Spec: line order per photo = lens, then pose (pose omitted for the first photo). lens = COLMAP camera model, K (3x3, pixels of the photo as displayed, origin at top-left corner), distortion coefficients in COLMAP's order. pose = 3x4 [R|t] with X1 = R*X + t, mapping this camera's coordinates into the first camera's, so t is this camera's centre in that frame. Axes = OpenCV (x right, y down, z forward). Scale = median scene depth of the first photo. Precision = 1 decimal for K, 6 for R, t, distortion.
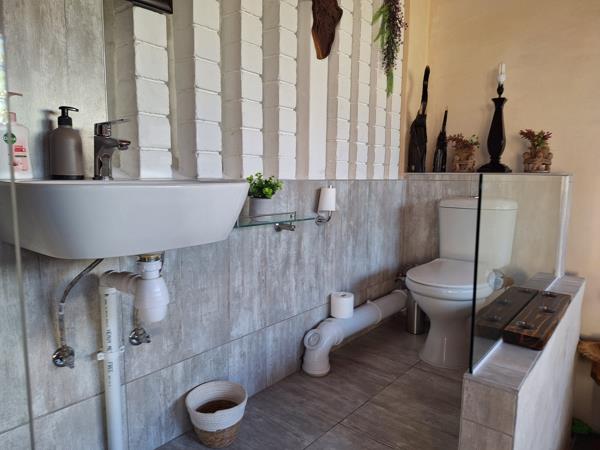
lens RADIAL K [[413.6, 0, 303.0], [0, 413.6, 222.8], [0, 0, 1]] dist [0.059222, -0.054391]
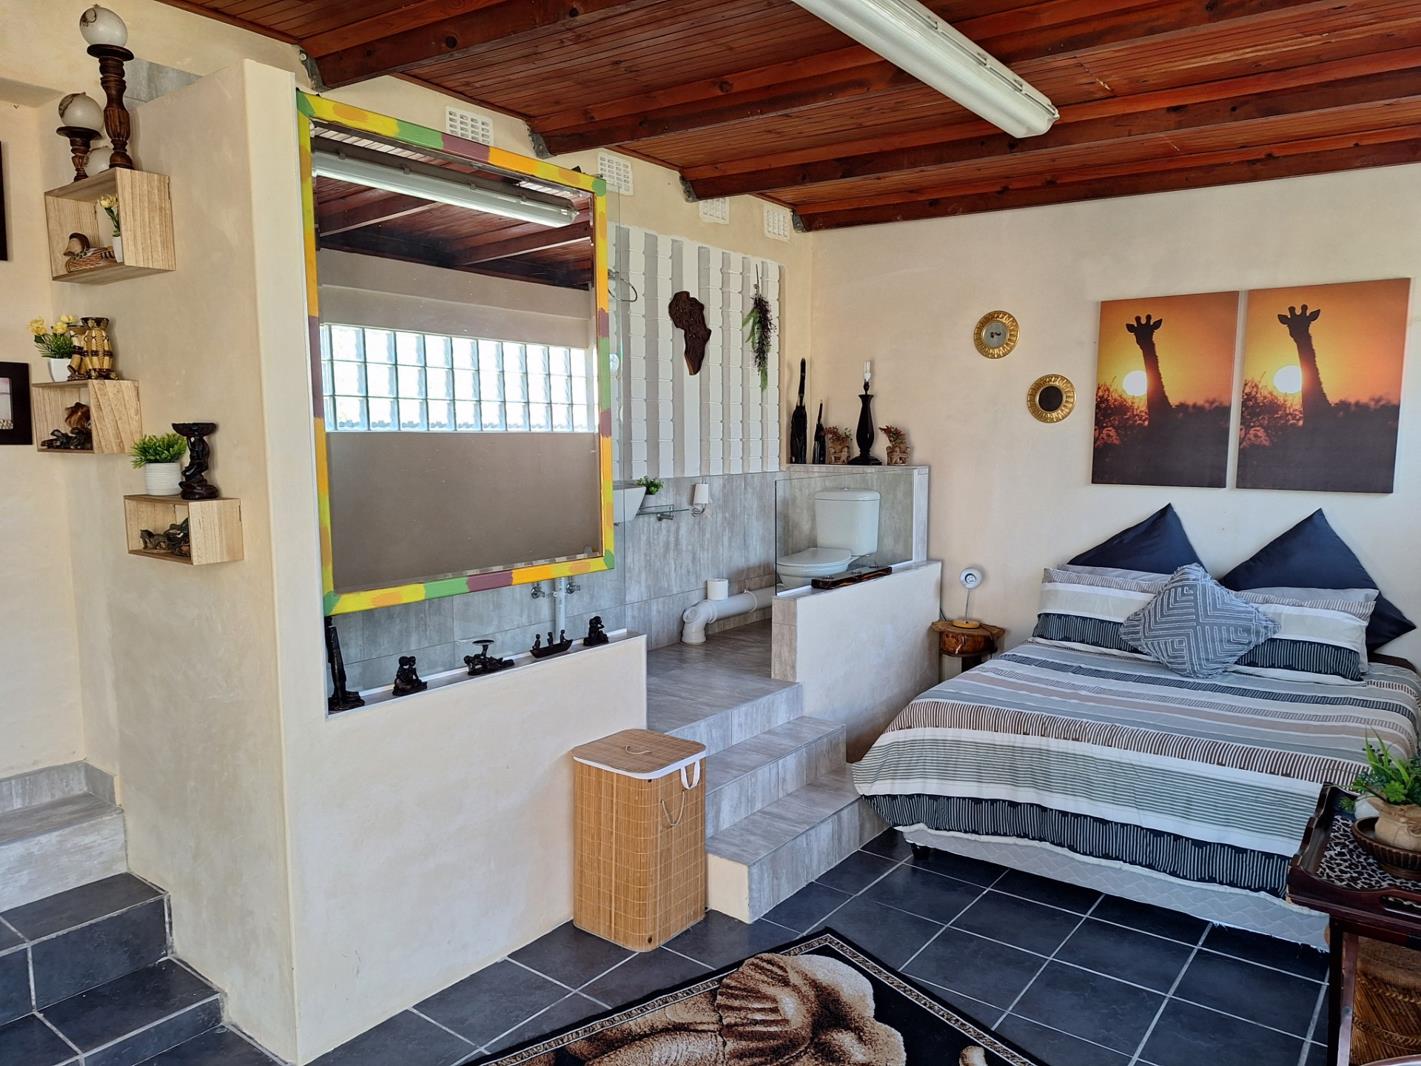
lens RADIAL K [[979.5, 0, 717.5], [0, 979.5, 527.7], [0, 0, 1]] dist [0.059222, -0.054391]
pose [[0.999564, -0.017433, 0.023815, 0.036938], [0.017733, 0.999766, -0.012406, 0.070591], [-0.023593, 0.012822, 0.999639, -1.679682]]
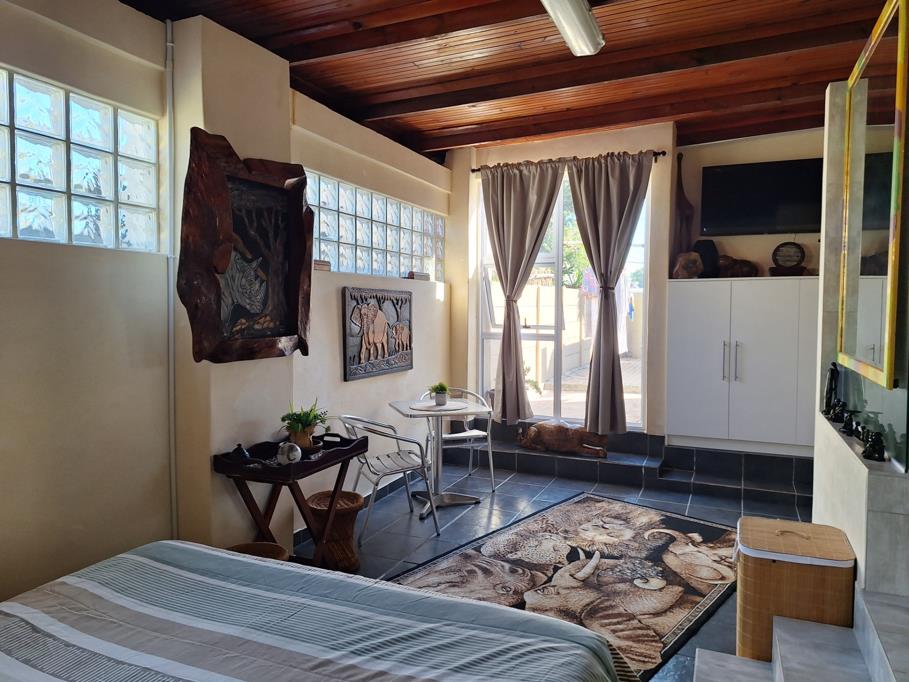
lens RADIAL K [[626.6, 0, 459.0], [0, 626.6, 337.6], [0, 0, 1]] dist [0.059222, -0.054391]
pose [[-0.963861, 0.001265, -0.266401, 0.845205], [-0.040706, 0.987548, 0.151964, -0.093059], [0.263276, 0.157316, -0.951807, 0.899209]]
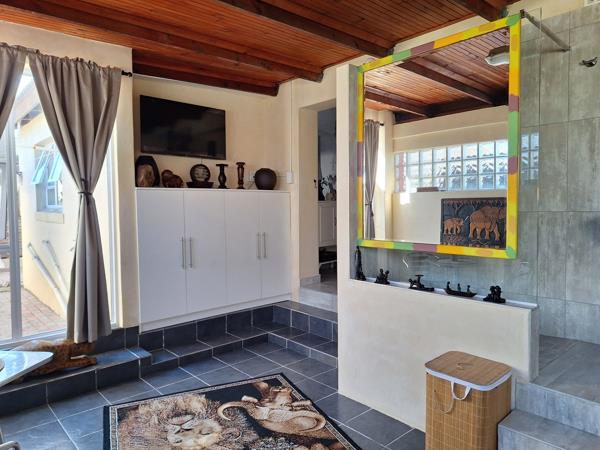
lens RADIAL K [[413.6, 0, 303.0], [0, 413.6, 222.8], [0, 0, 1]] dist [0.059222, -0.054391]
pose [[-0.159098, 0.032695, -0.986721, 1.130032], [-0.099613, 0.993819, 0.048992, 0.020845], [0.982225, 0.106085, -0.154858, -0.306823]]
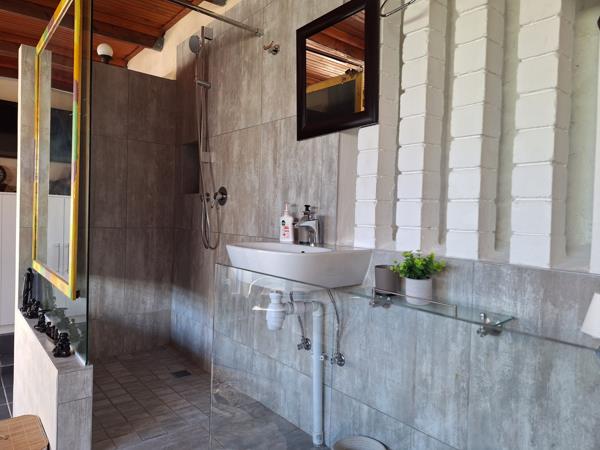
lens RADIAL K [[413.6, 0, 303.0], [0, 413.6, 222.8], [0, 0, 1]] dist [0.059222, -0.054391]
pose [[-0.194338, 0.006923, -0.980910, 0.638652], [-0.139187, 0.989663, 0.034560, -0.135078], [0.971010, 0.143246, -0.191366, 0.704036]]
